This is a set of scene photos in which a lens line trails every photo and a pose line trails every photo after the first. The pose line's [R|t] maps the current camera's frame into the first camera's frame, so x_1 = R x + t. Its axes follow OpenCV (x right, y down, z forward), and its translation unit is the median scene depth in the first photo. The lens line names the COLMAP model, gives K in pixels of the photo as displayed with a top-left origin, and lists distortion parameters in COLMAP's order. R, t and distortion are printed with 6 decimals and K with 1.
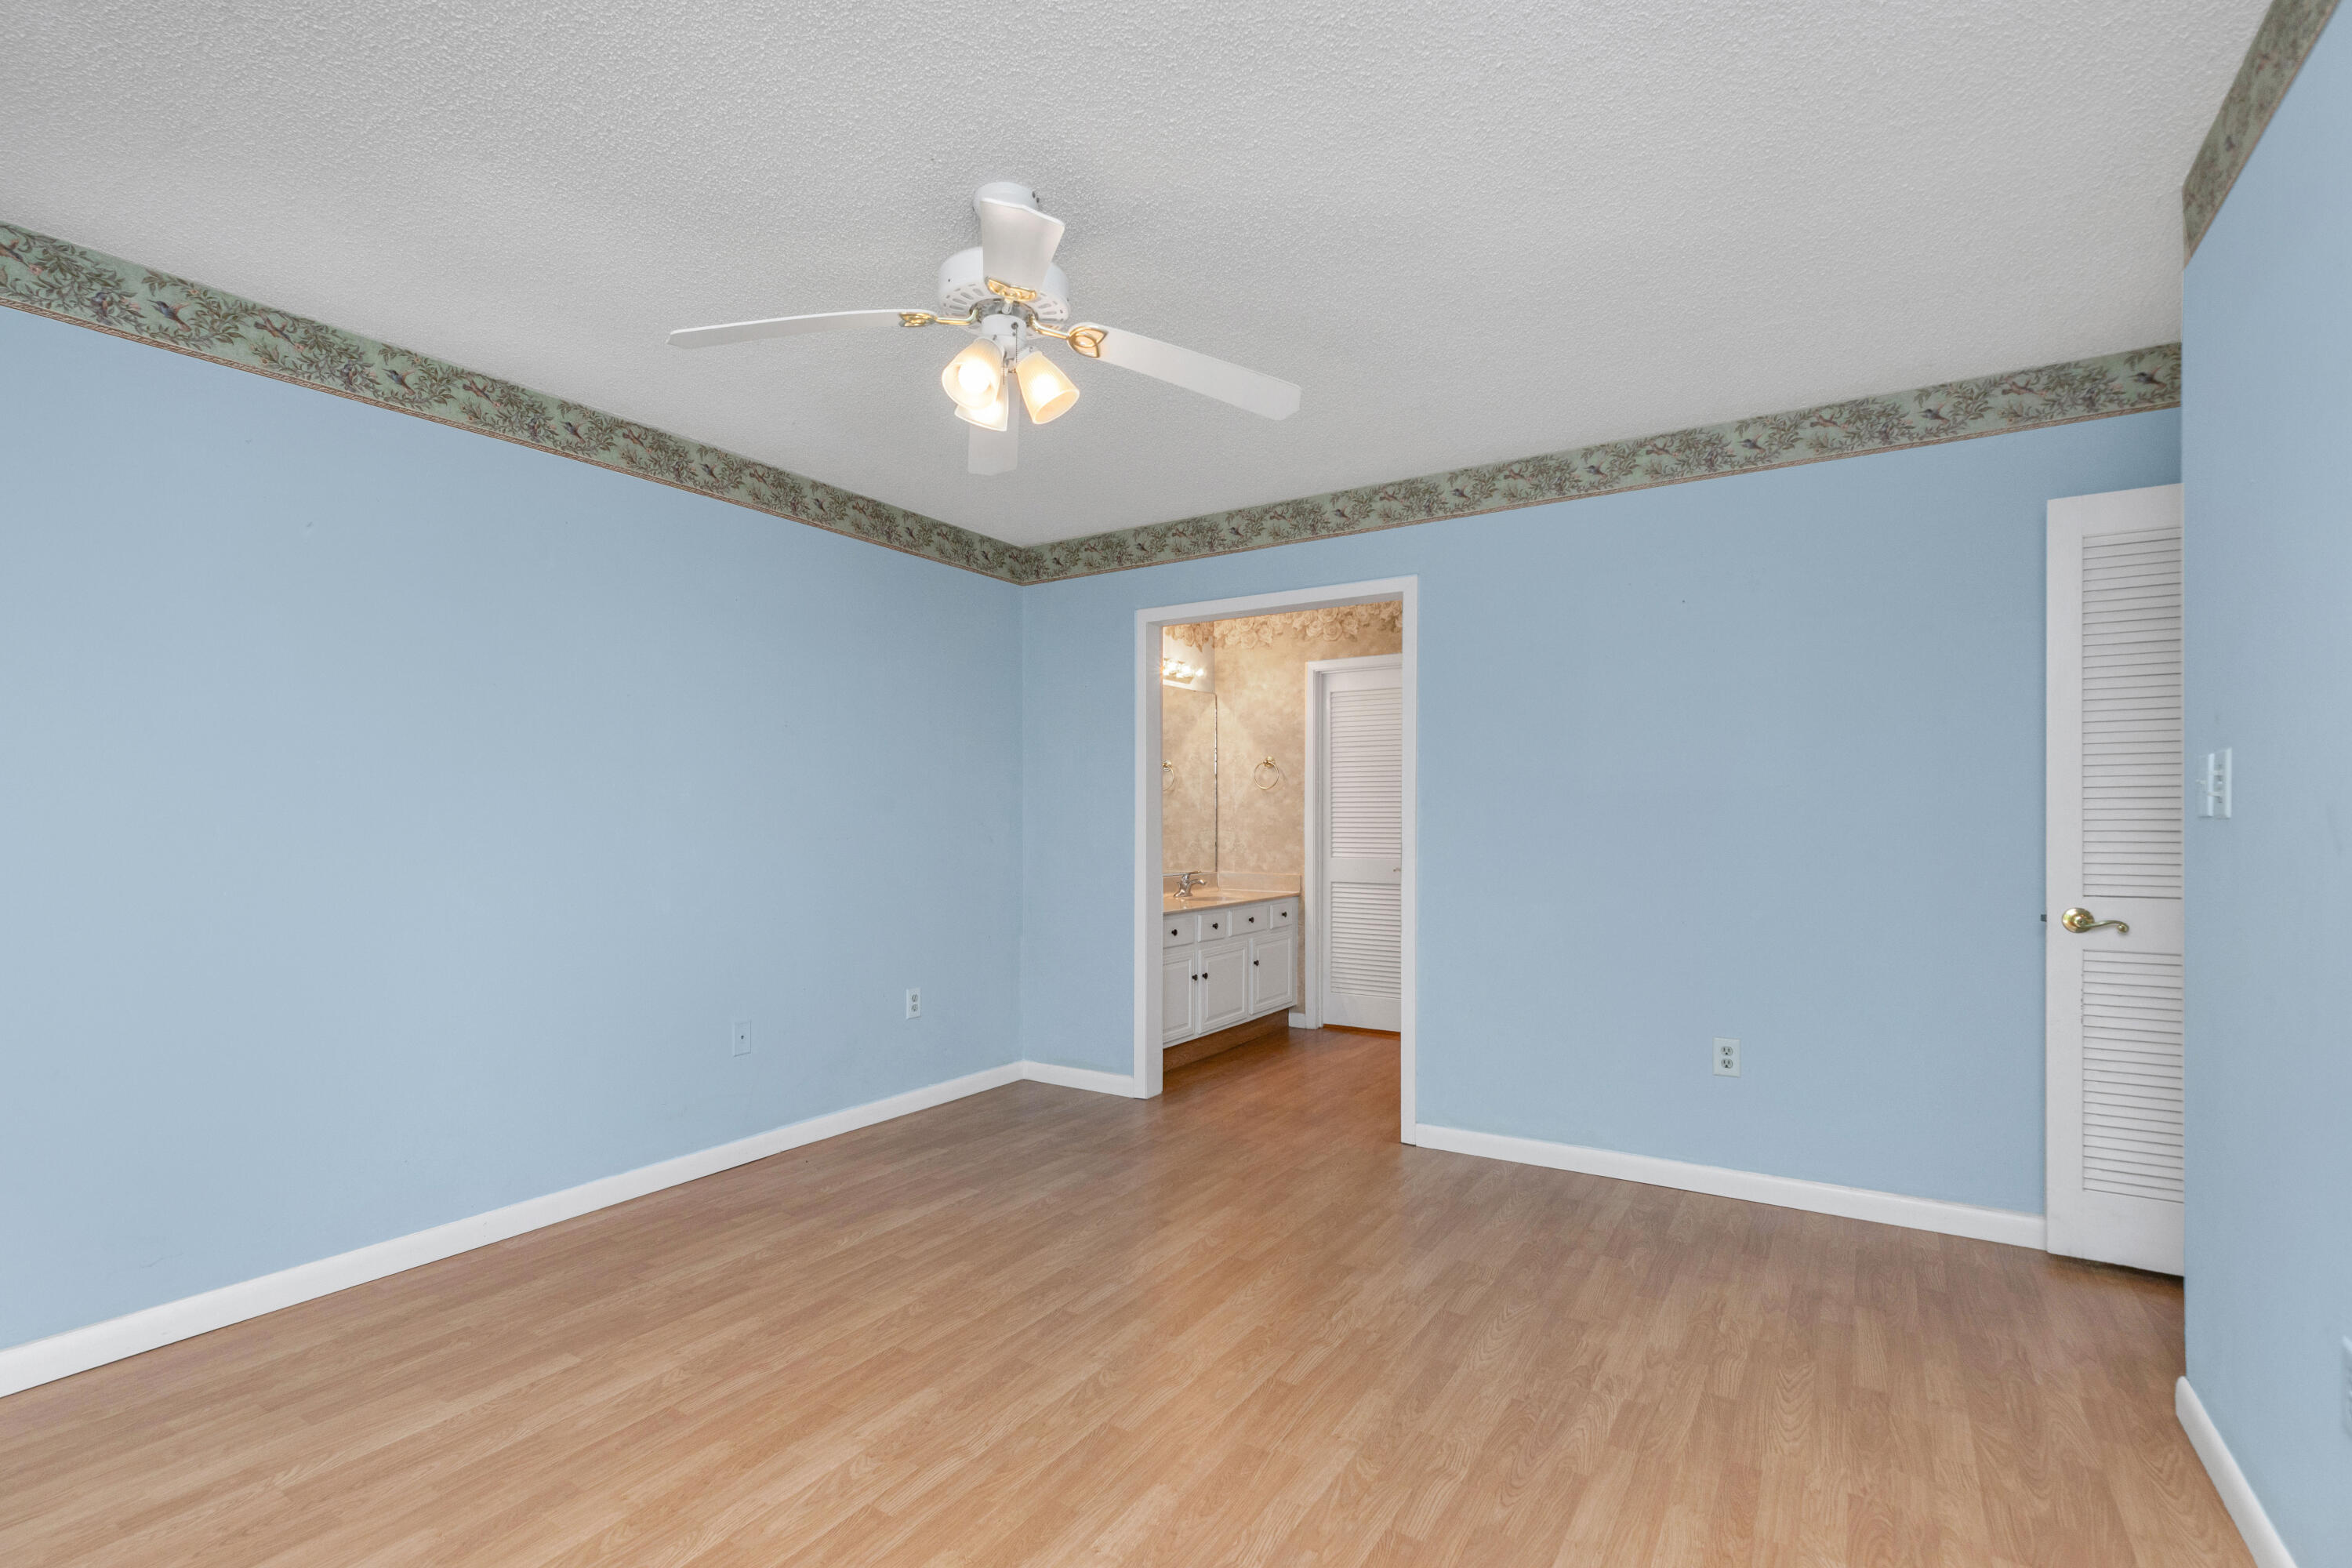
lens RADIAL K [[1081.0, 0, 1144.0], [0, 1081.0, 838.9], [0, 0, 1]] dist [0.009321, -0.002286]
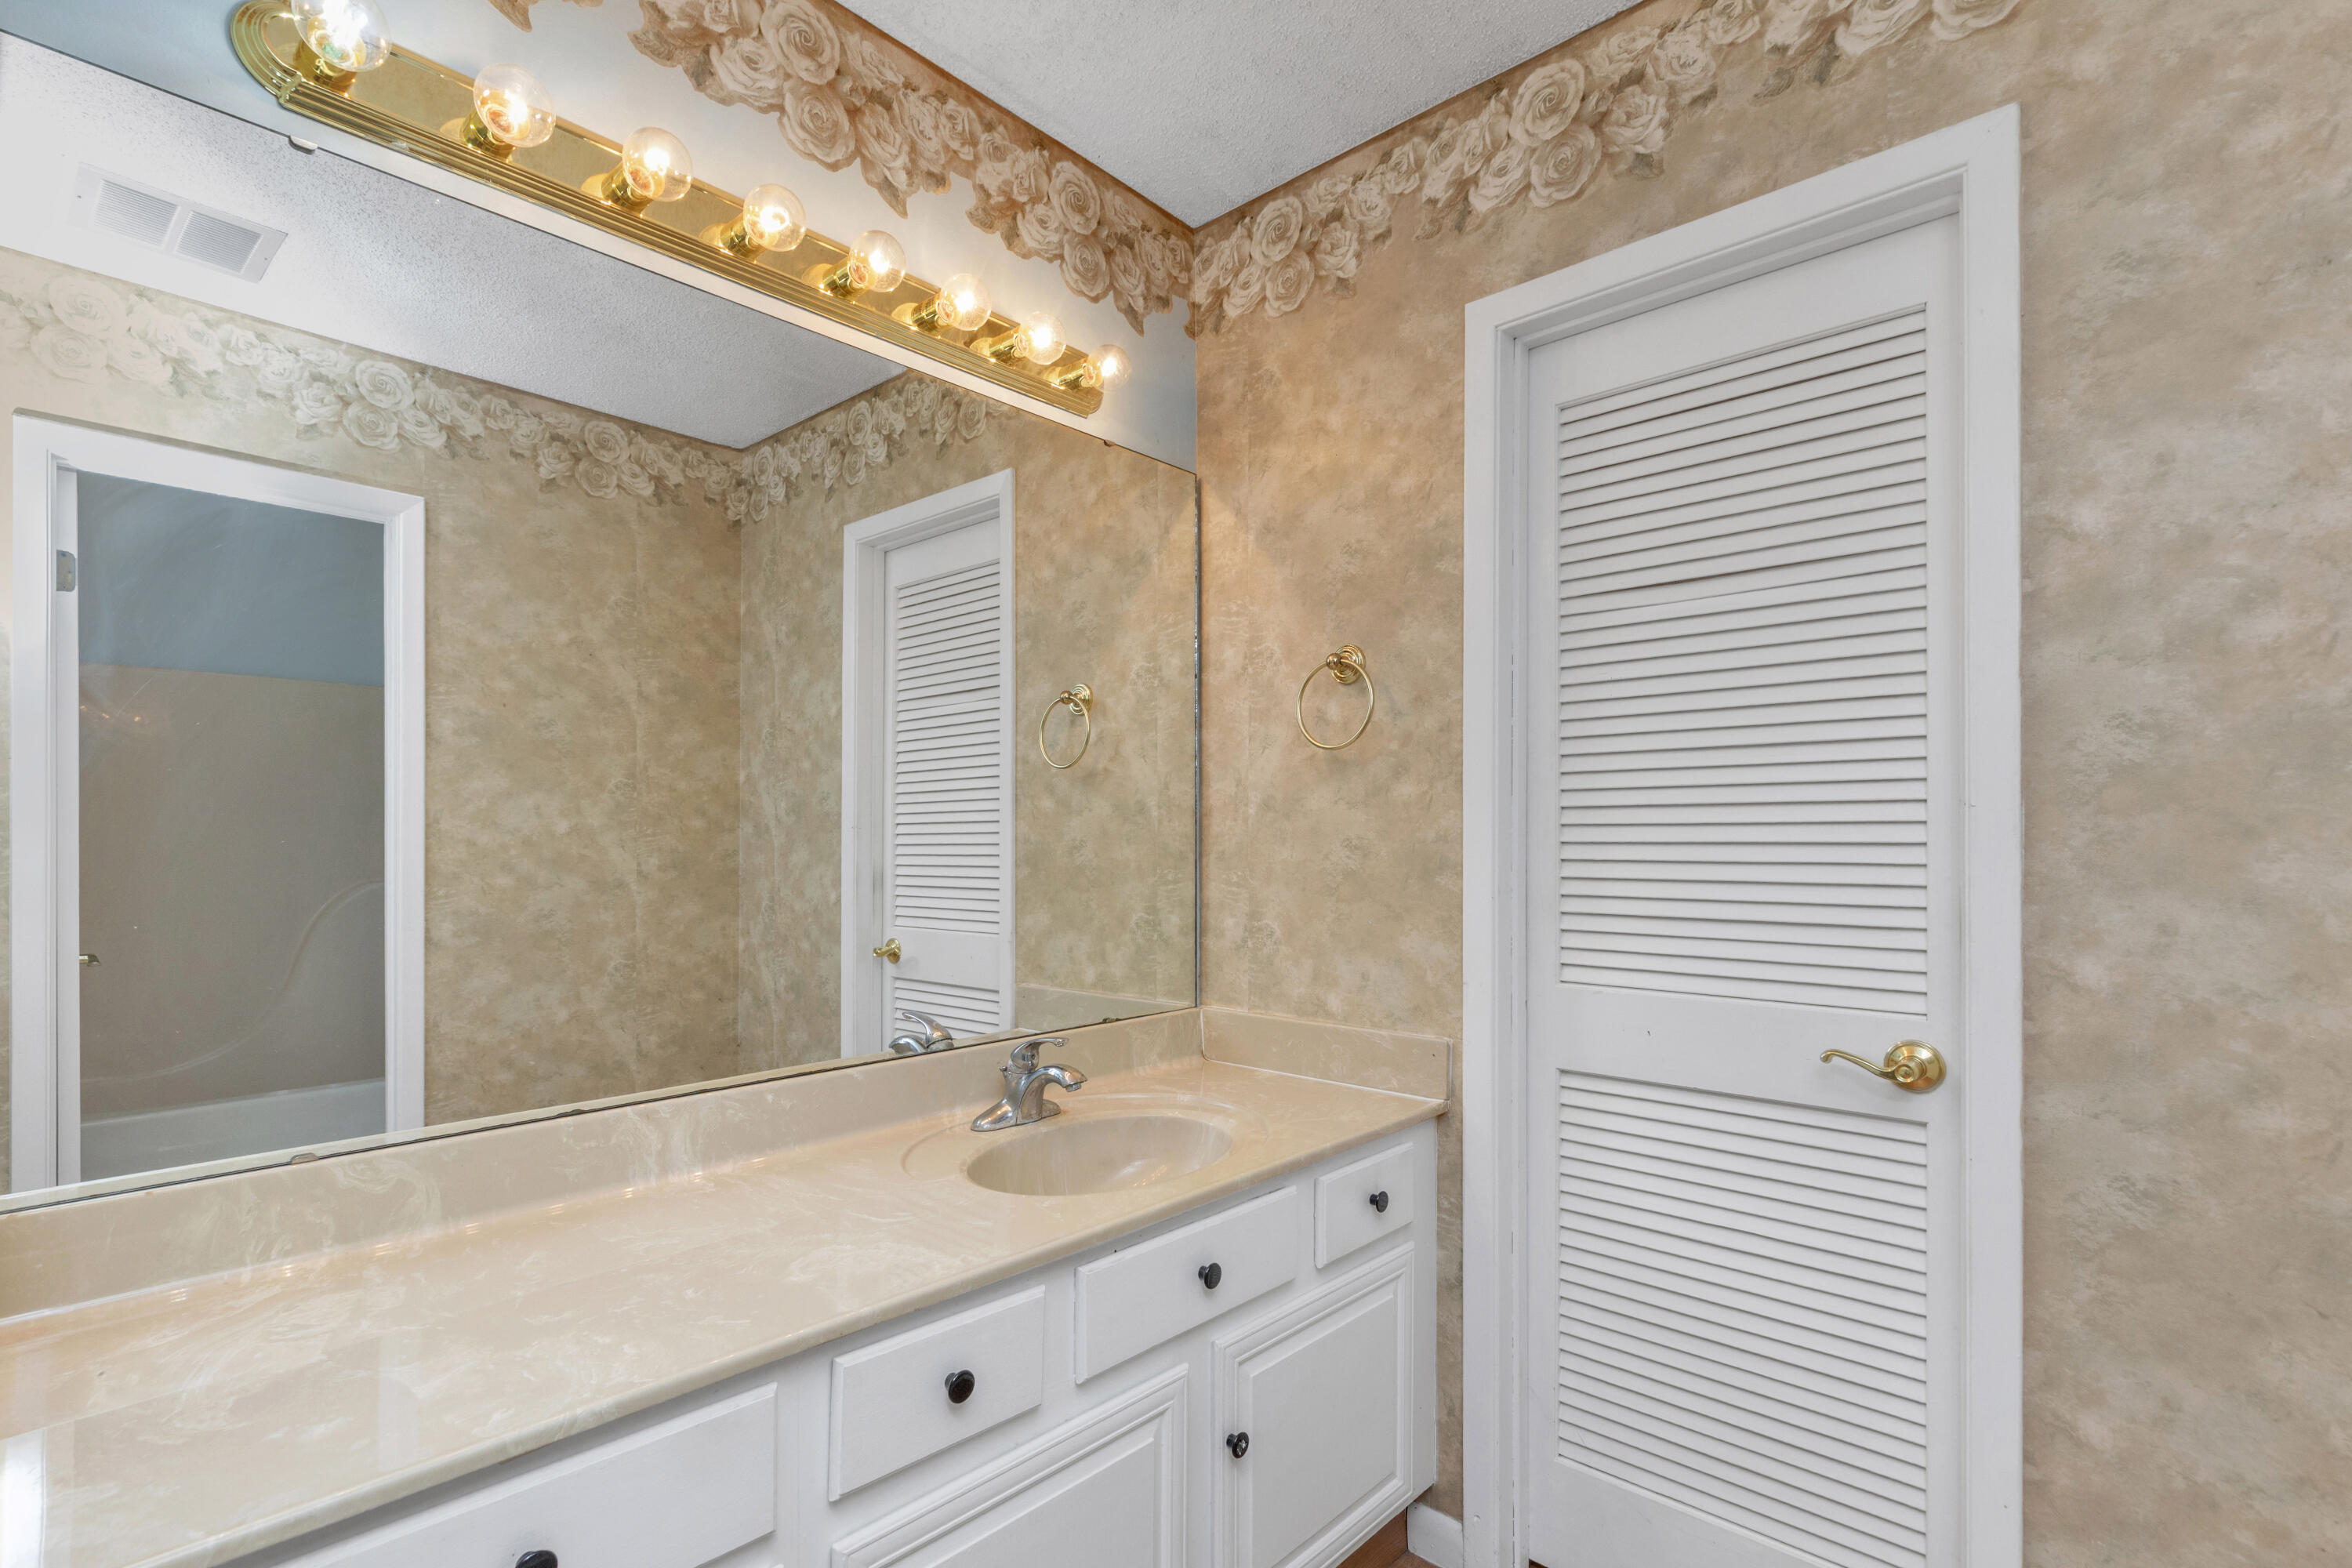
lens RADIAL K [[1081.0, 0, 1182.9], [0, 1081.0, 846.9], [0, 0, 1]] dist [0.009321, -0.002286]
pose [[0.986961, 0.002304, -0.160943, 0.118404], [-0.005667, 0.999775, -0.020437, -0.012356], [0.160860, 0.021083, 0.986752, 0.687355]]
